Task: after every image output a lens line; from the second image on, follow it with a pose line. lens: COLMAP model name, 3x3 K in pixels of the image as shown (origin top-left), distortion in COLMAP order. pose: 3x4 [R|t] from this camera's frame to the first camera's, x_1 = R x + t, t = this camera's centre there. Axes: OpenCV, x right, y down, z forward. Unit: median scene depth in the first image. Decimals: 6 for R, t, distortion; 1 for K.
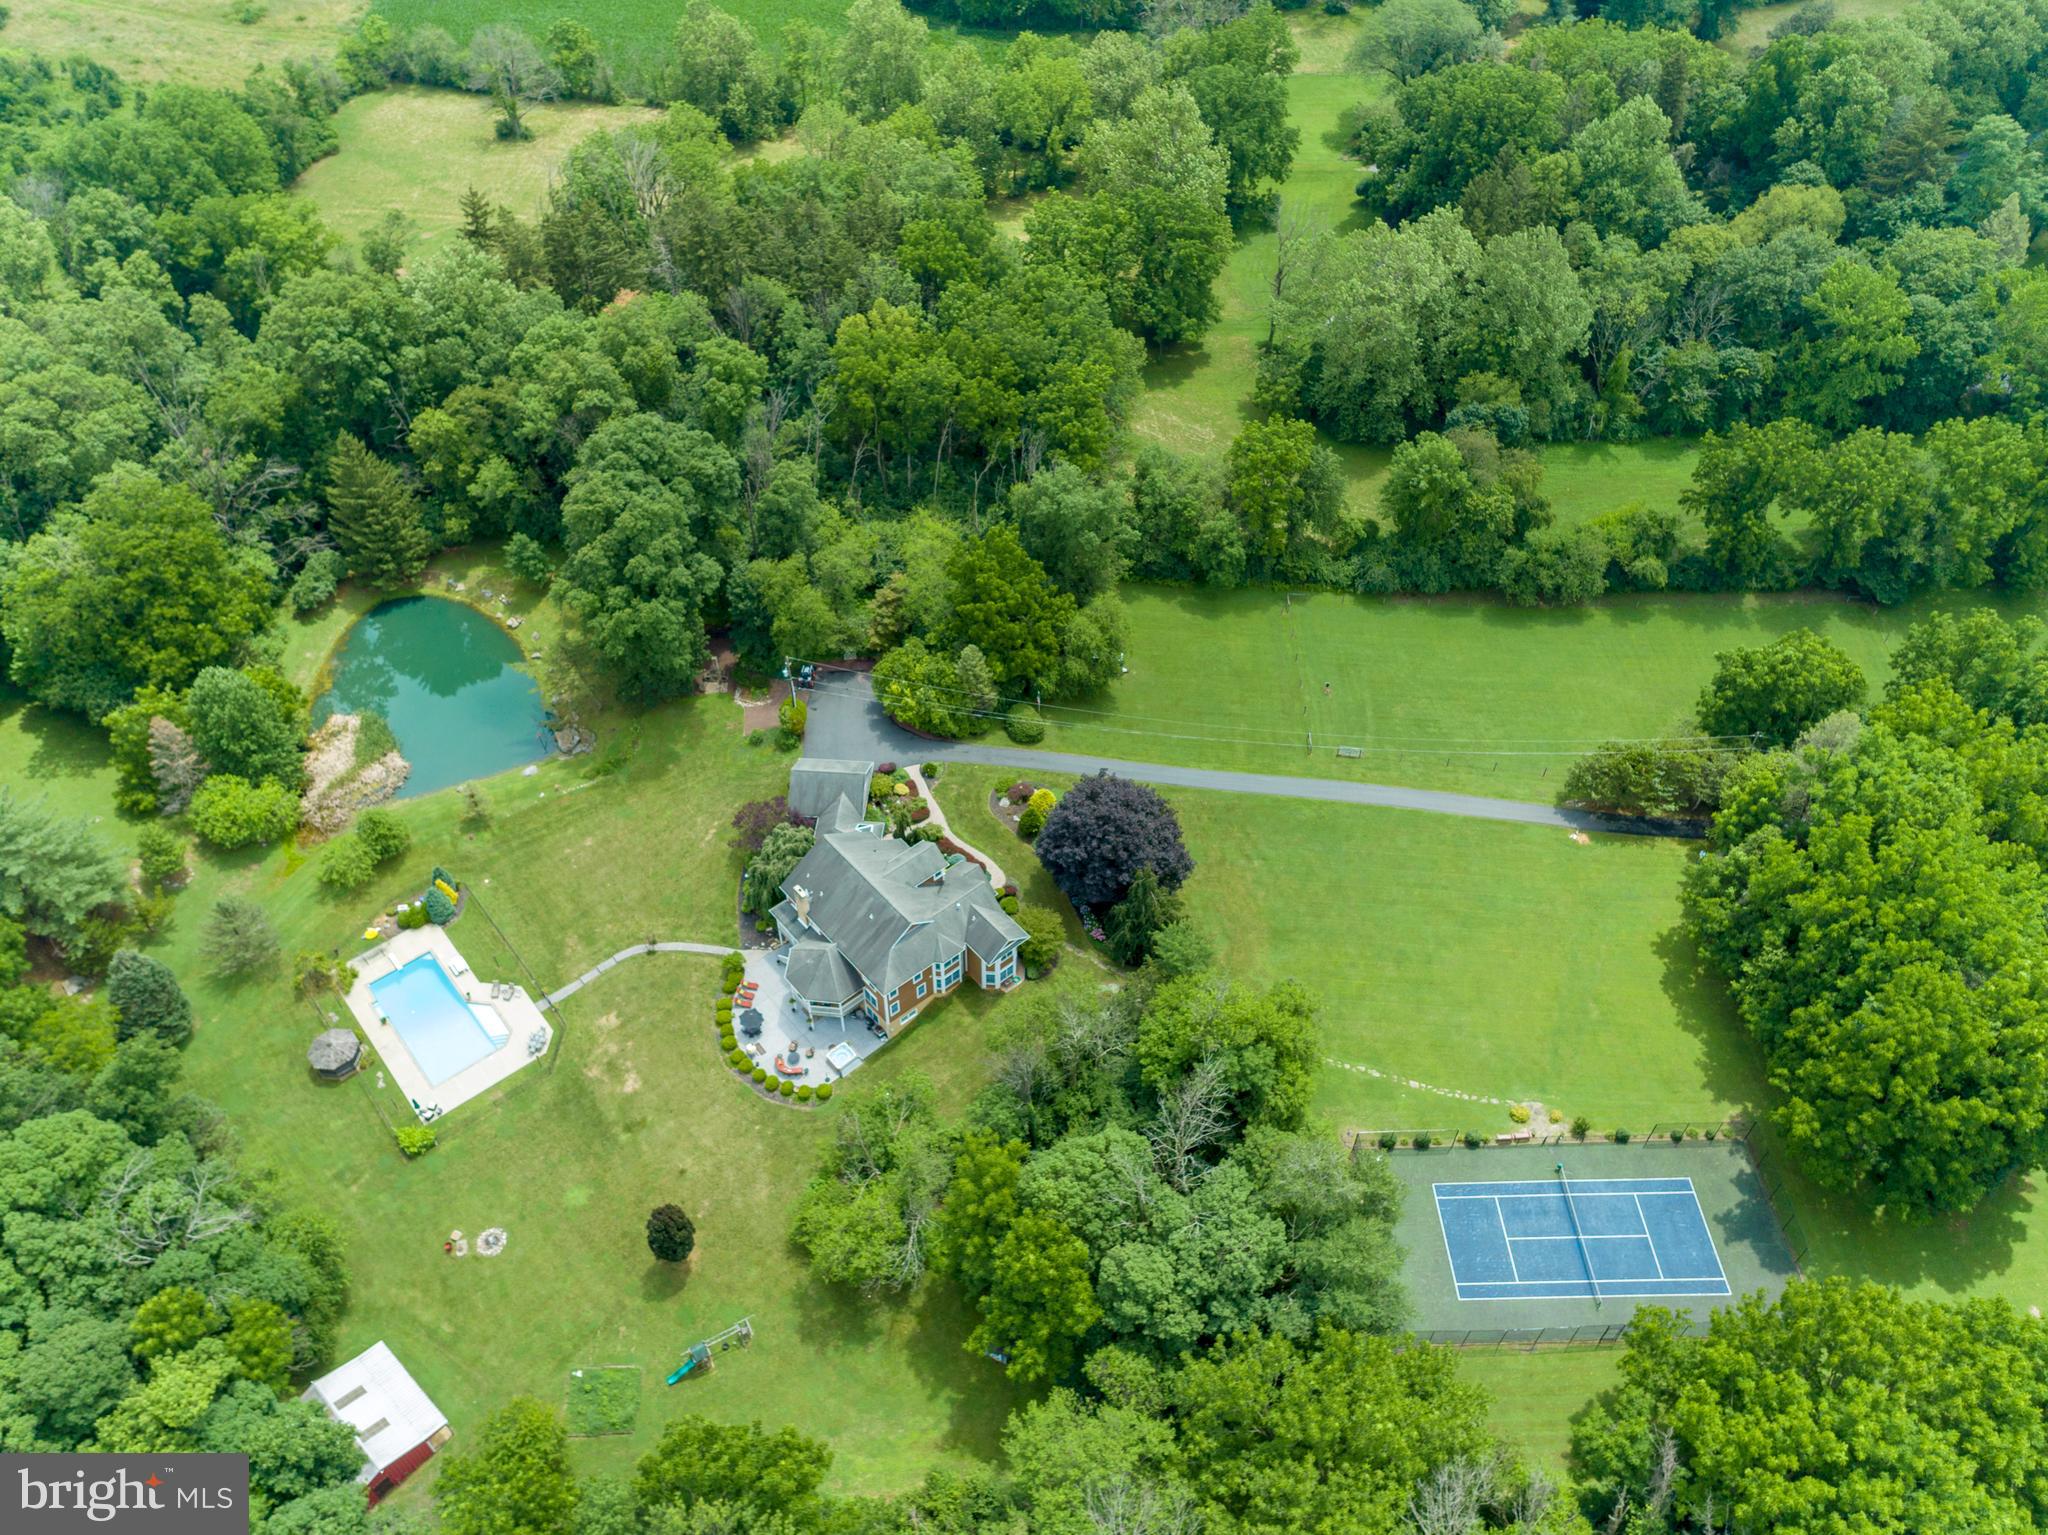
lens RADIAL K [[1523.7, 0, 1027.4], [0, 1523.7, 766.2], [0, 0, 1]] dist [0.019305, 0.008480]
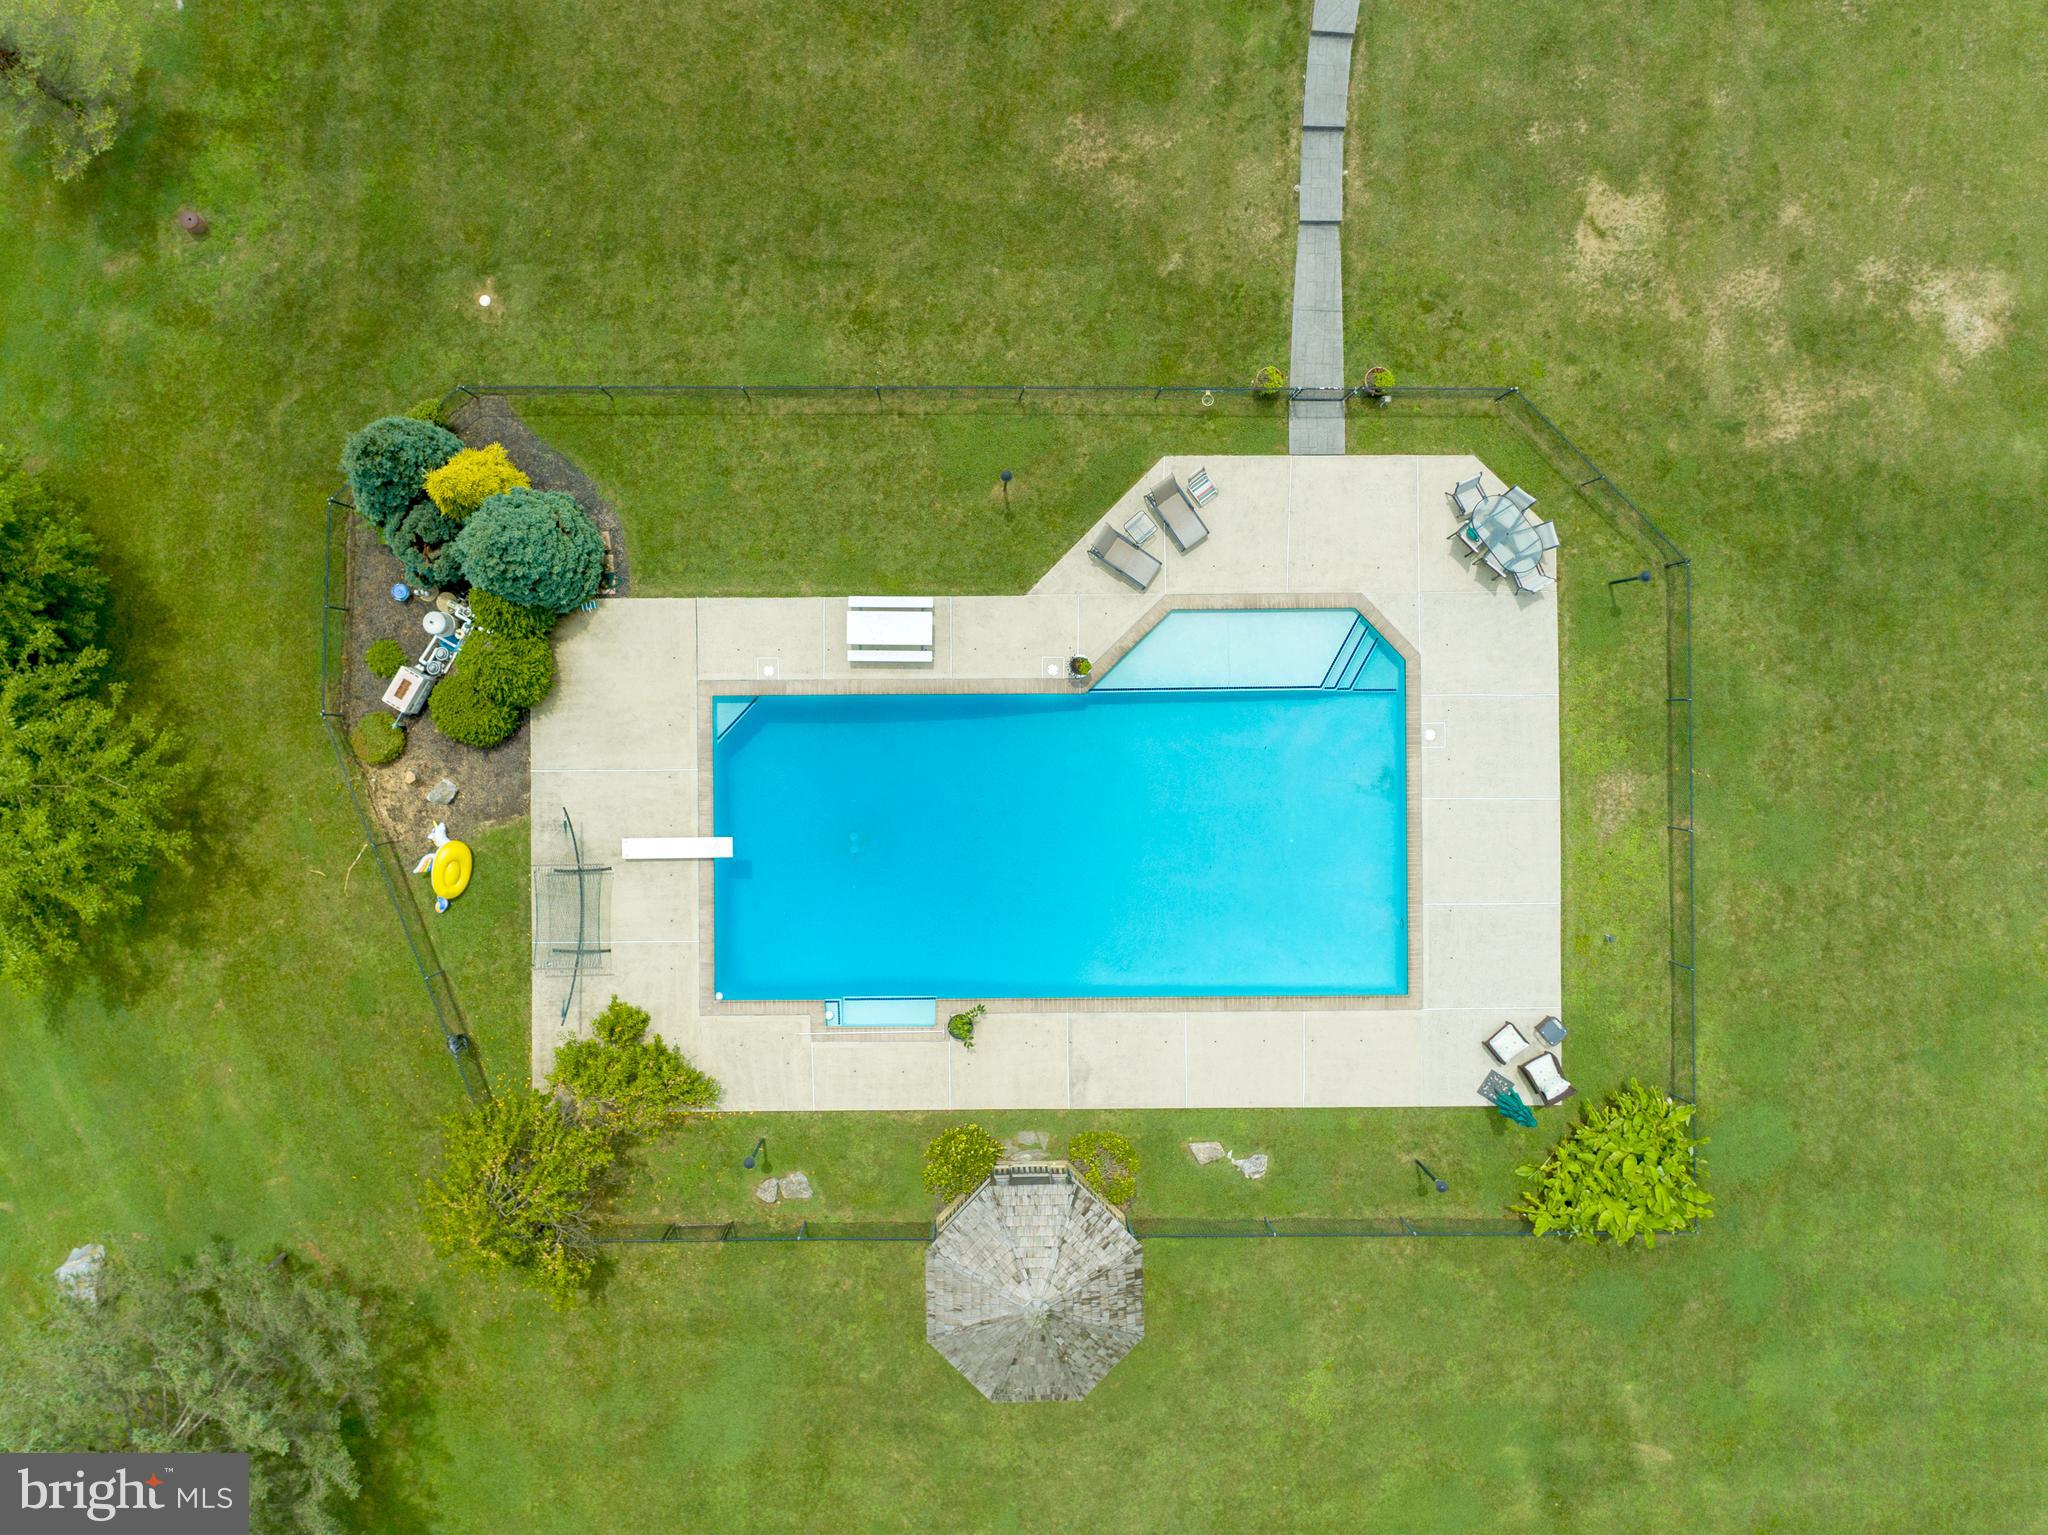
lens RADIAL K [[1523.7, 0, 1021.1], [0, 1523.7, 762.9], [0, 0, 1]] dist [0.019305, 0.008480]
pose [[0.634935, -0.772374, -0.017237, -0.371904], [0.573168, 0.455983, 0.680851, 0.005809], [-0.518012, -0.442175, 0.732219, 0.829142]]
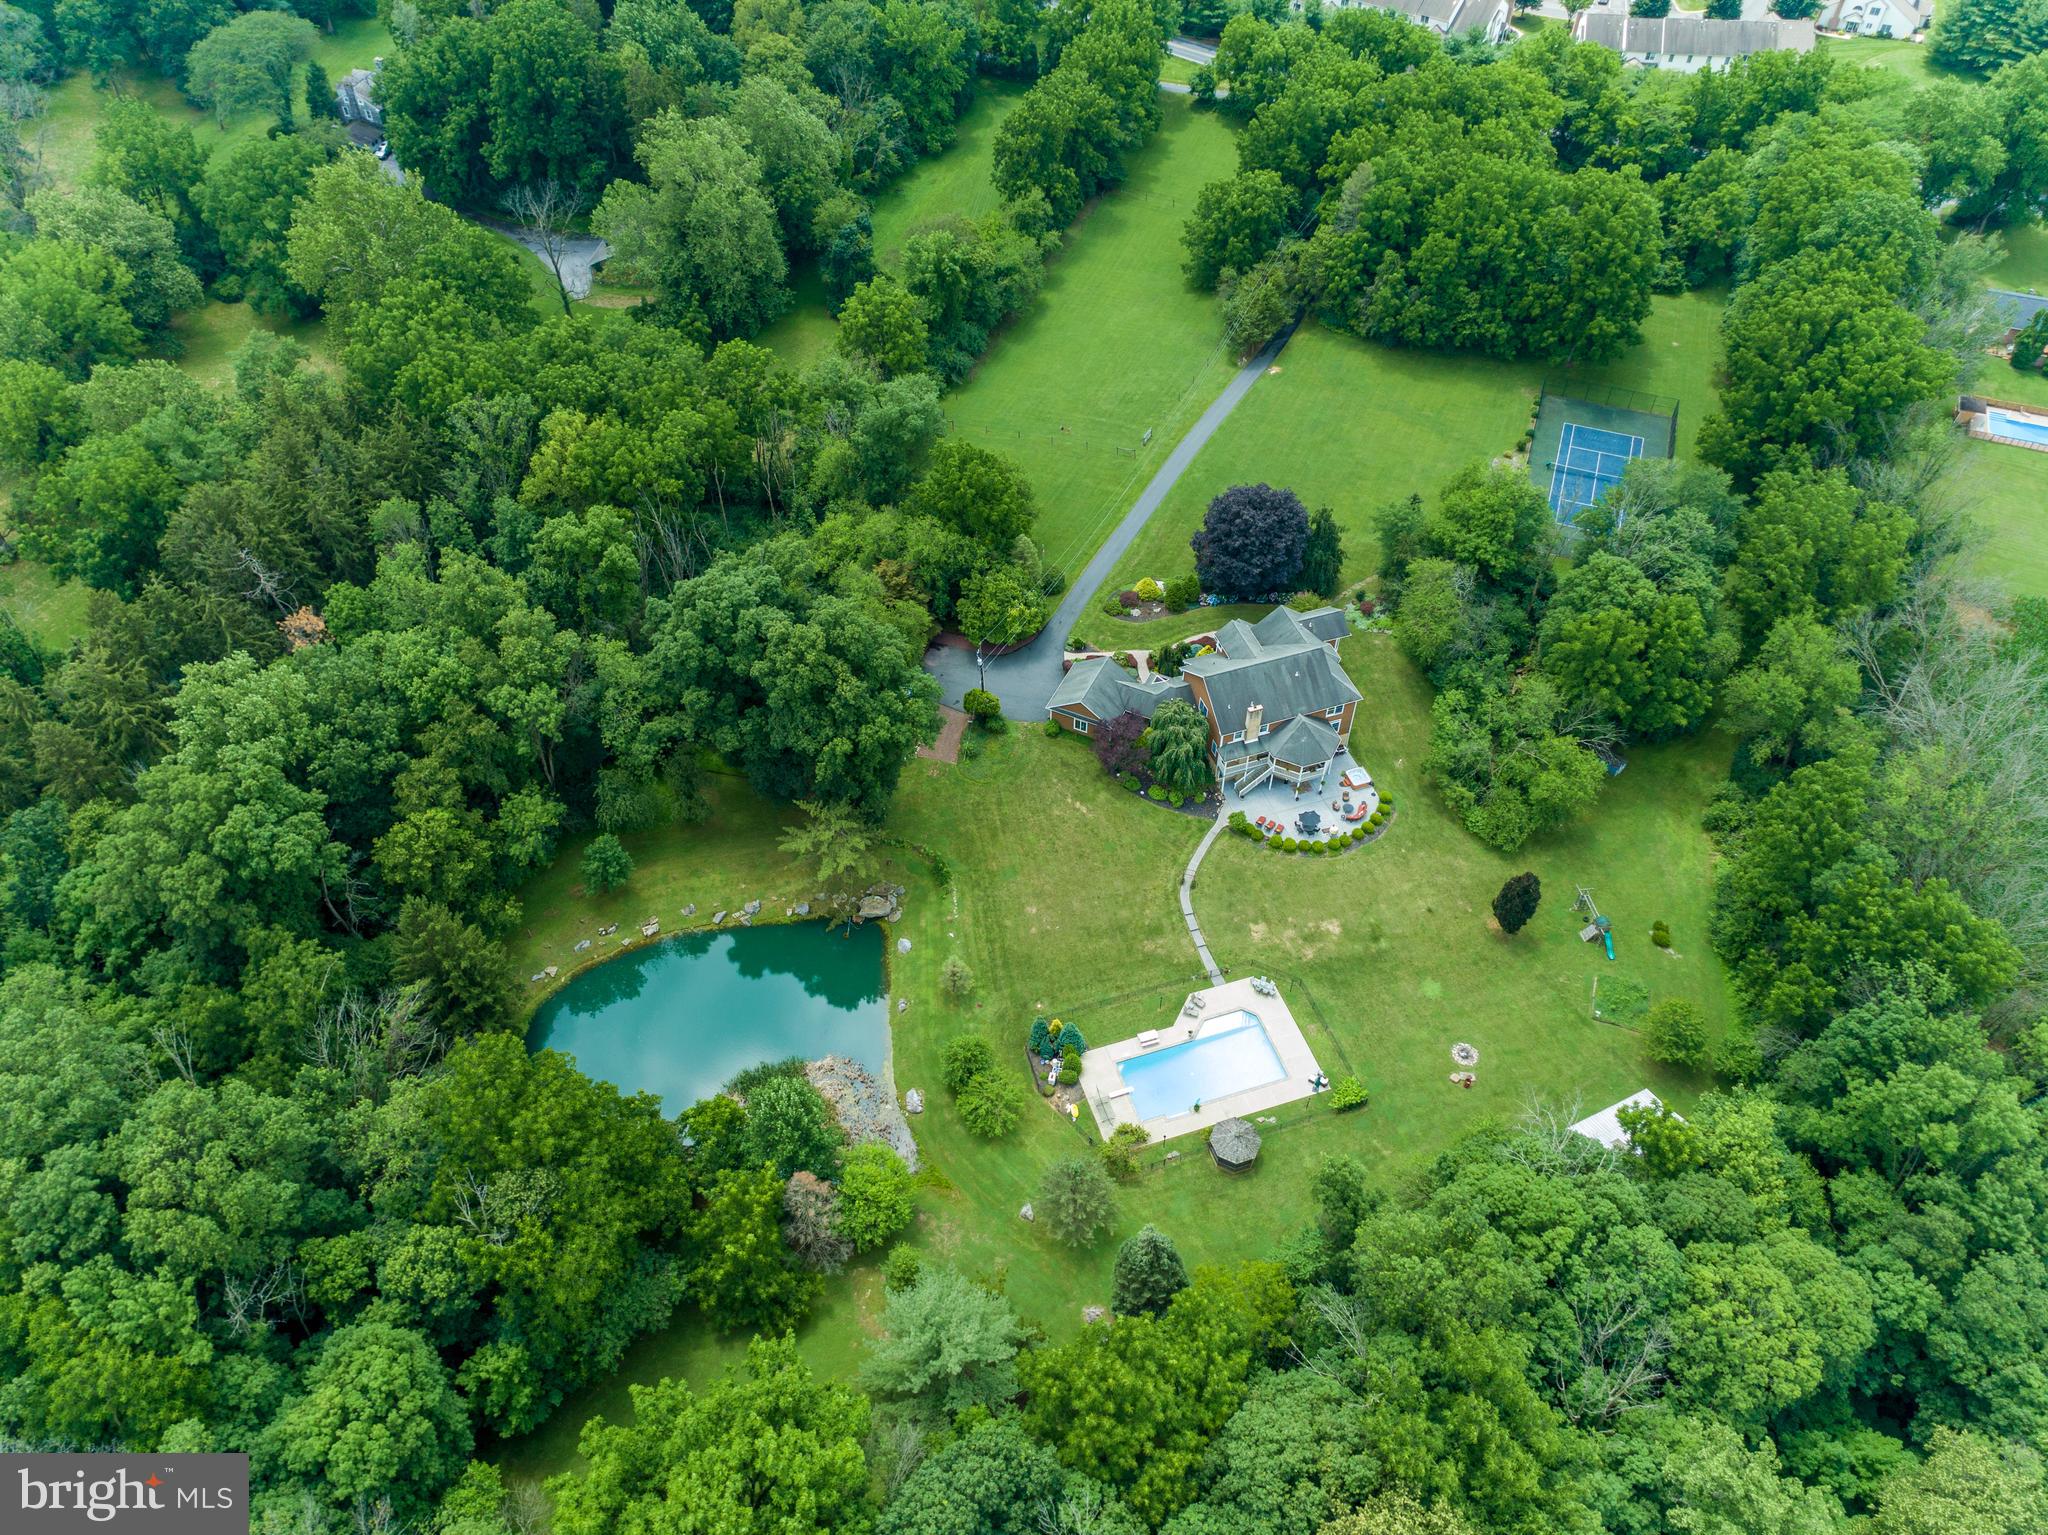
lens RADIAL K [[1523.7, 0, 1020.5], [0, 1523.7, 759.7], [0, 0, 1]] dist [0.019305, 0.008480]
pose [[0.363786, -0.688565, 0.627326, -0.882312], [0.685066, 0.654100, 0.320683, -0.345534], [-0.631145, 0.313100, 0.709665, 0.318302]]
